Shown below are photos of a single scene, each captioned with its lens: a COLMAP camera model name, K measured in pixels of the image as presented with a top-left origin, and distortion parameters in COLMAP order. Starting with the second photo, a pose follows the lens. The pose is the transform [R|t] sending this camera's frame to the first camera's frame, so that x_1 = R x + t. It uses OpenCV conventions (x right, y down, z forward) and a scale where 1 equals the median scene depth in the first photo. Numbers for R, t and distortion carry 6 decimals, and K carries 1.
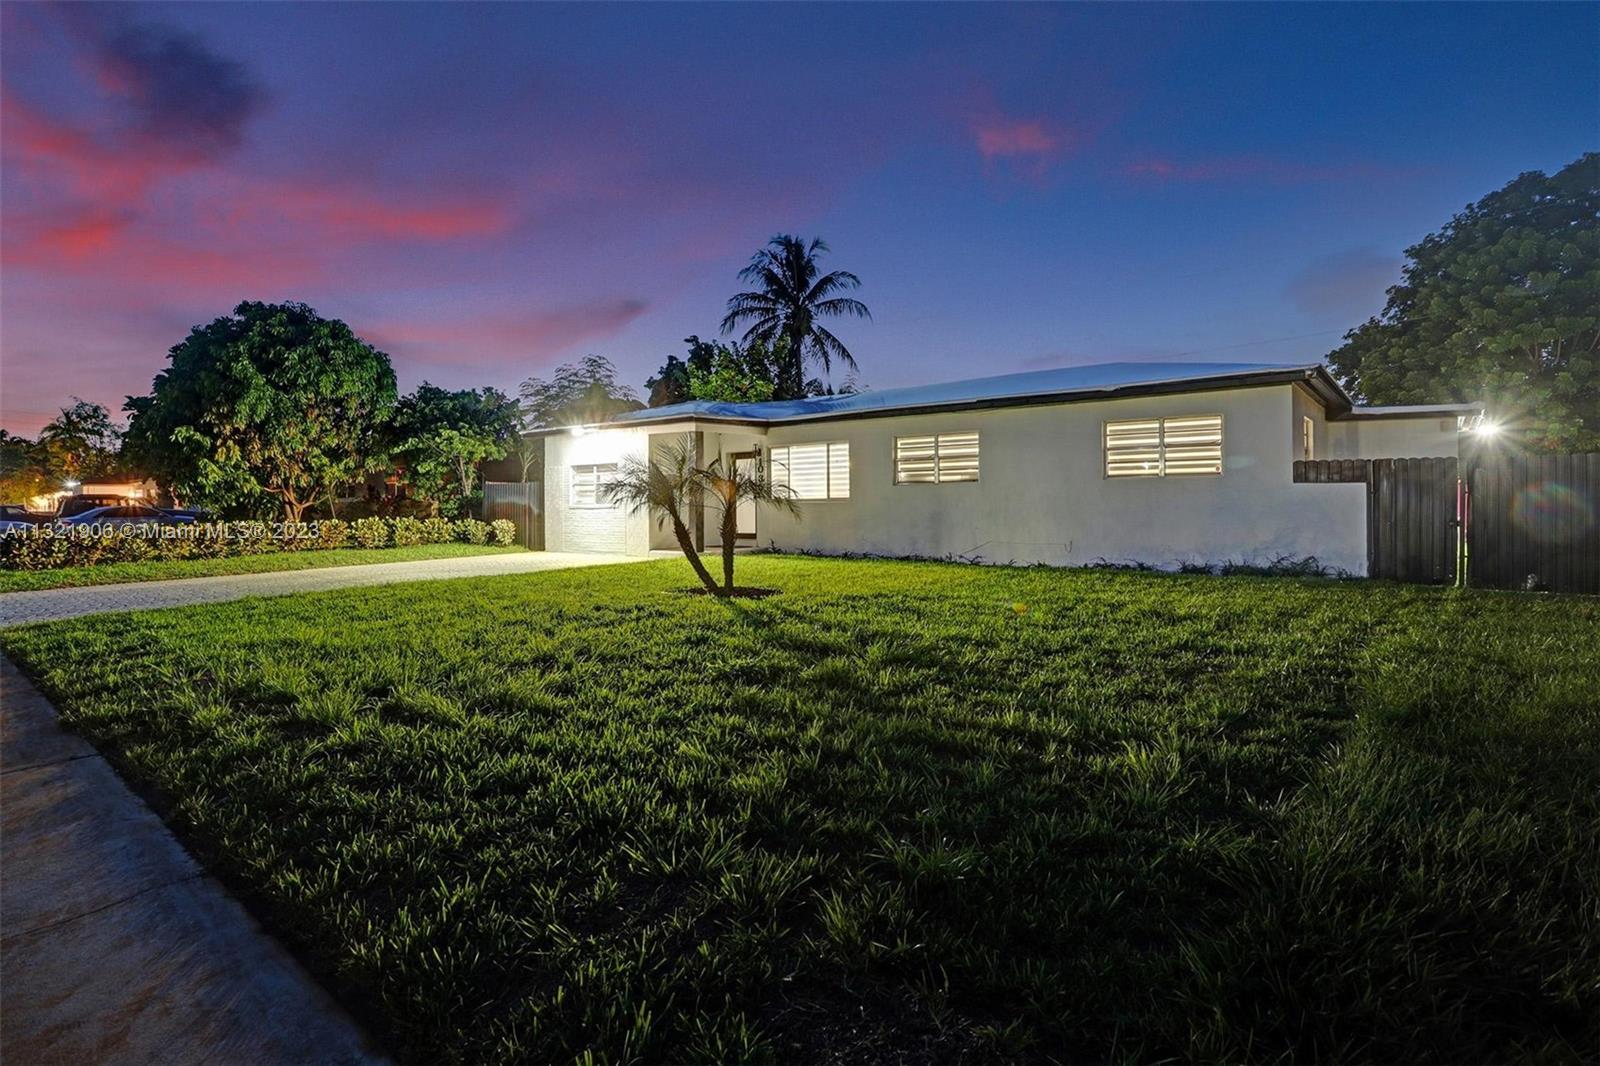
lens RADIAL K [[796.6, 0, 800.0], [0, 796.6, 533.0], [0, 0, 1]] dist [-0.074862, 0.031127]
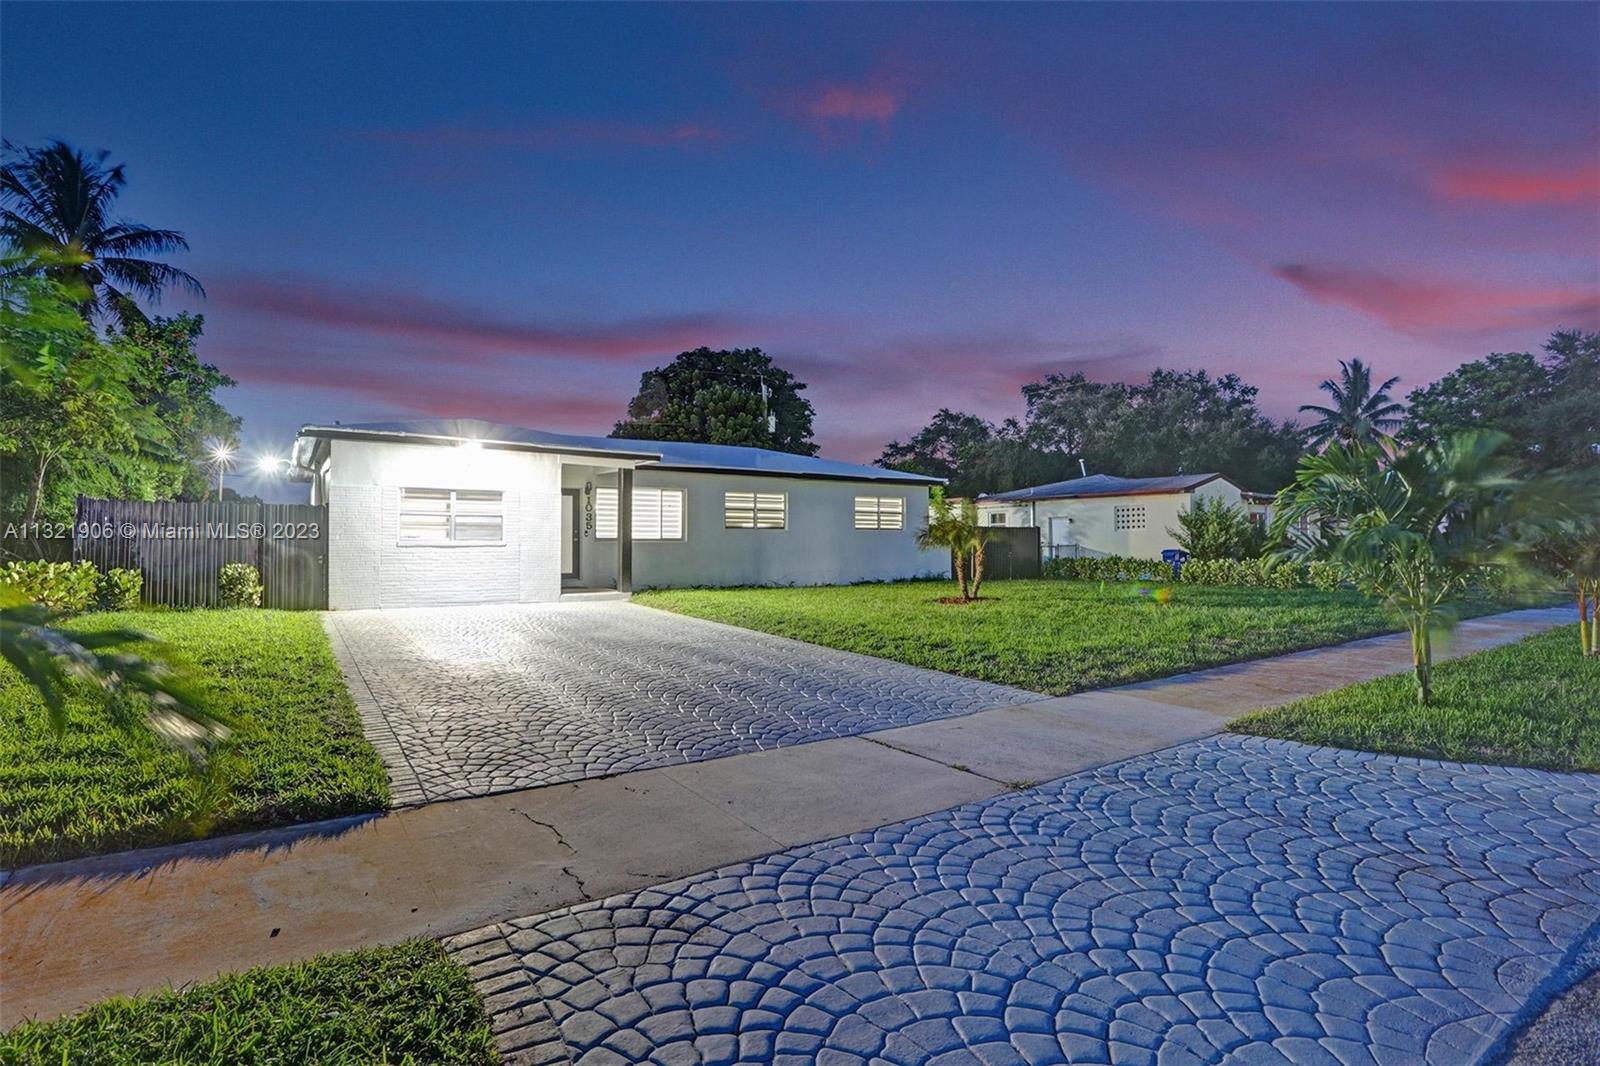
lens RADIAL K [[796.6, 0, 800.0], [0, 796.6, 533.0], [0, 0, 1]] dist [-0.074862, 0.031127]
pose [[0.270147, 0.021233, 0.962585, -0.982109], [0.031214, 0.999038, -0.030797, -0.010687], [-0.962313, 0.038366, 0.269224, 0.512557]]
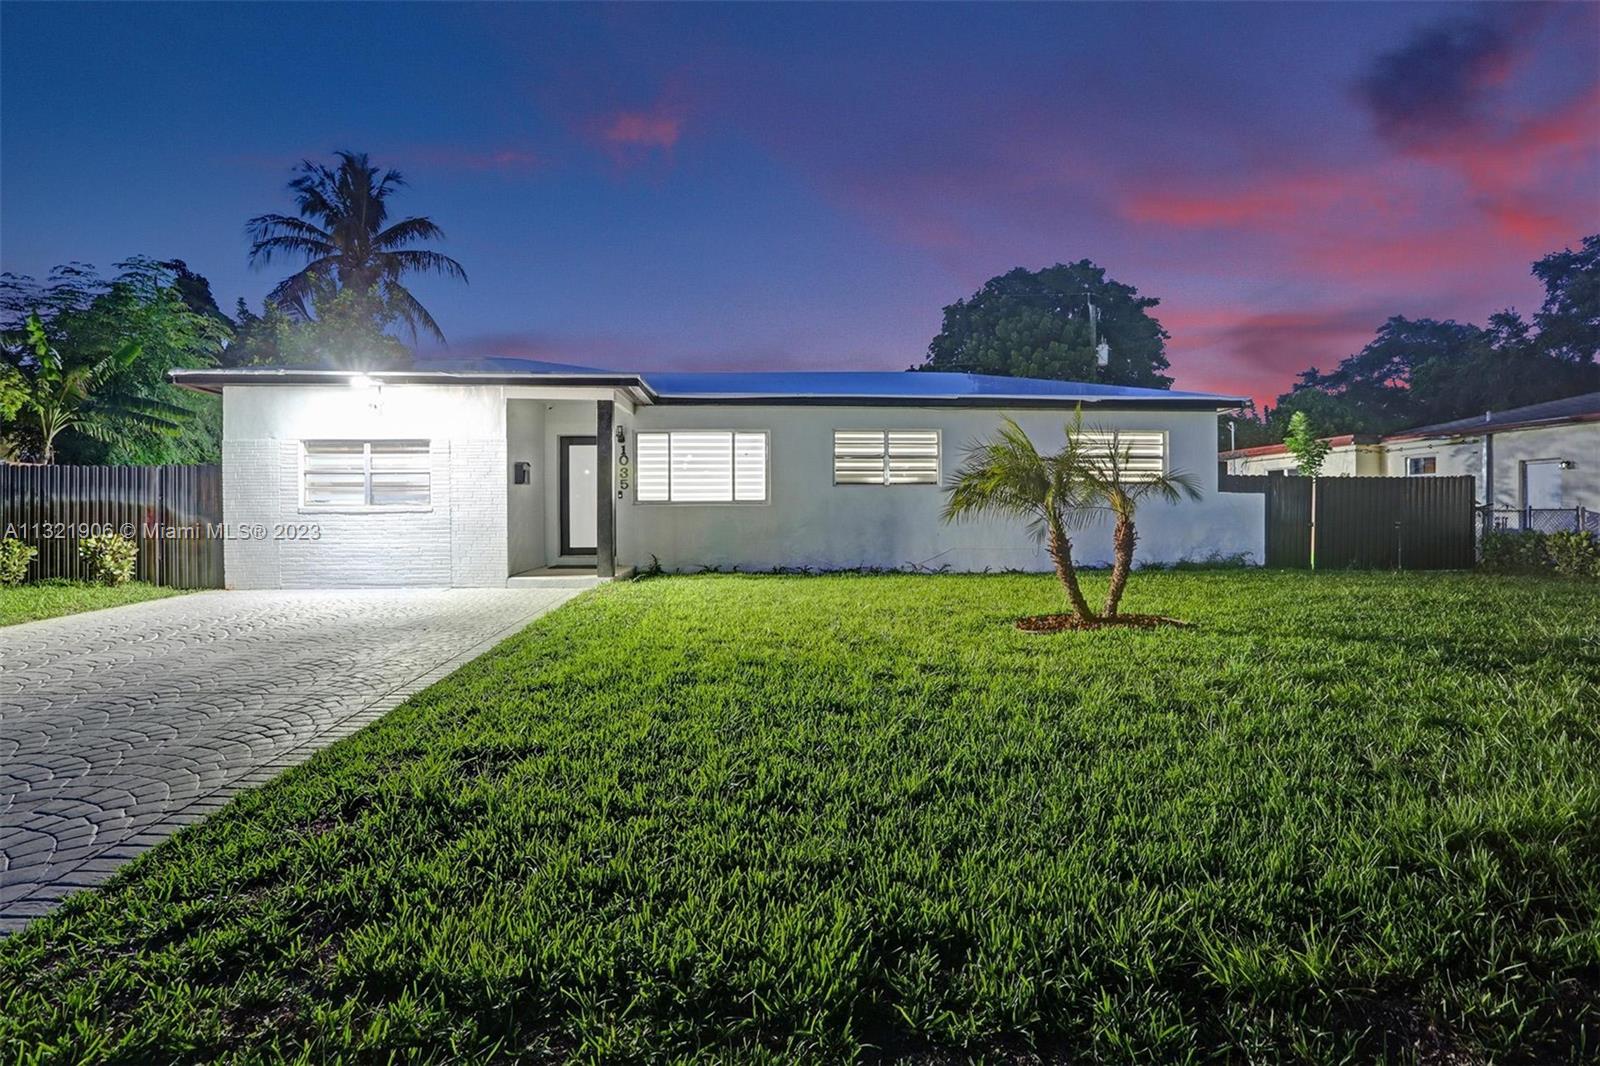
lens RADIAL K [[796.6, 0, 800.0], [0, 796.6, 533.0], [0, 0, 1]] dist [-0.074862, 0.031127]
pose [[0.728435, -0.014327, 0.684965, -0.463964], [0.021634, 0.999764, -0.002095, -0.007721], [-0.684773, 0.016345, 0.728573, 0.371574]]
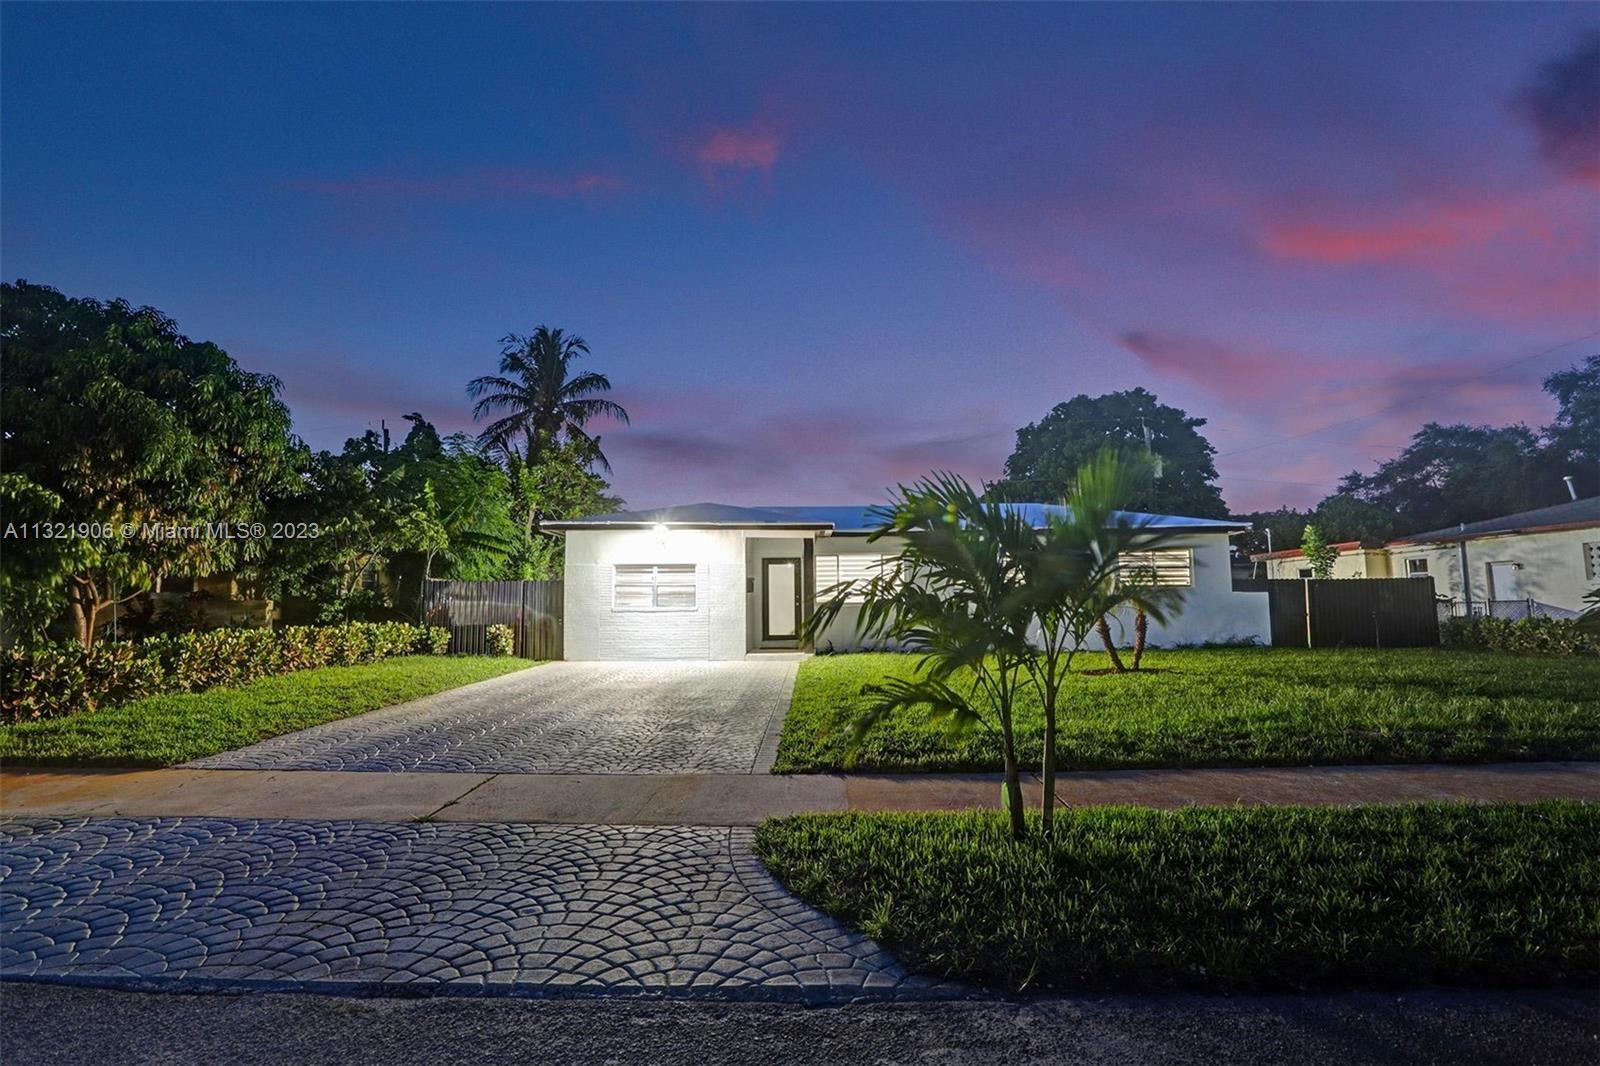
lens RADIAL K [[804.1, 0, 800.0], [0, 804.1, 533.0], [0, 0, 1]] dist [-0.081234, 0.034844]
pose [[0.782924, 0.056876, 0.619512, -0.778026], [0.023552, 0.992388, -0.120874, -0.004819], [-0.621671, 0.109226, 0.775625, 0.165949]]
